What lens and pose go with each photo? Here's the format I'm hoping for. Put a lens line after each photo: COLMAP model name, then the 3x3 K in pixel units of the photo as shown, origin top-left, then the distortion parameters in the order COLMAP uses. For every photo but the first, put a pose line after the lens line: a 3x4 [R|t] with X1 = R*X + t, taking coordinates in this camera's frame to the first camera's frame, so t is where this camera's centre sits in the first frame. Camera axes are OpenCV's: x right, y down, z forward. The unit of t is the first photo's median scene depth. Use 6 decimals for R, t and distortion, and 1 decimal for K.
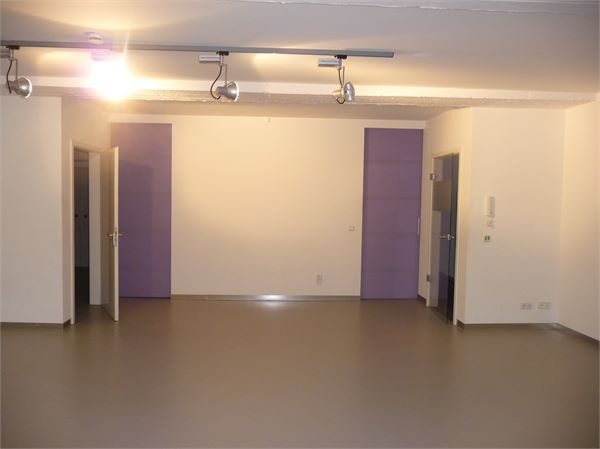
lens RADIAL K [[481.1, 0, 300.9], [0, 481.1, 237.0], [0, 0, 1]] dist [0.015979, 0.003555]
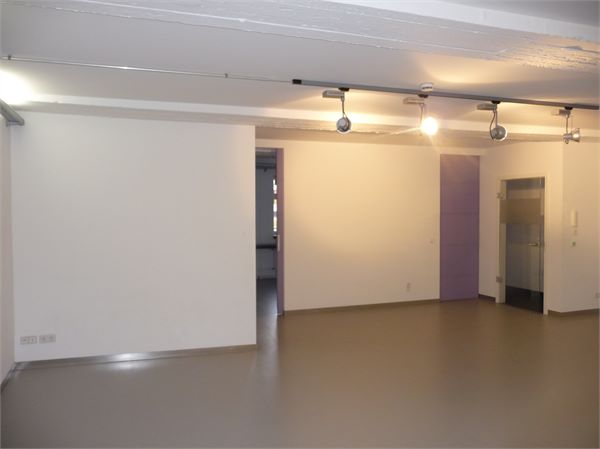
lens RADIAL K [[469.8, 0, 300.0], [0, 469.8, 224.5], [0, 0, 1]] dist [-0.040799, 0.004522]
pose [[0.967301, -0.025114, 0.252385, -0.567946], [0.040115, 0.997709, -0.054467, -0.009390], [-0.250439, 0.062811, 0.966093, -0.013504]]
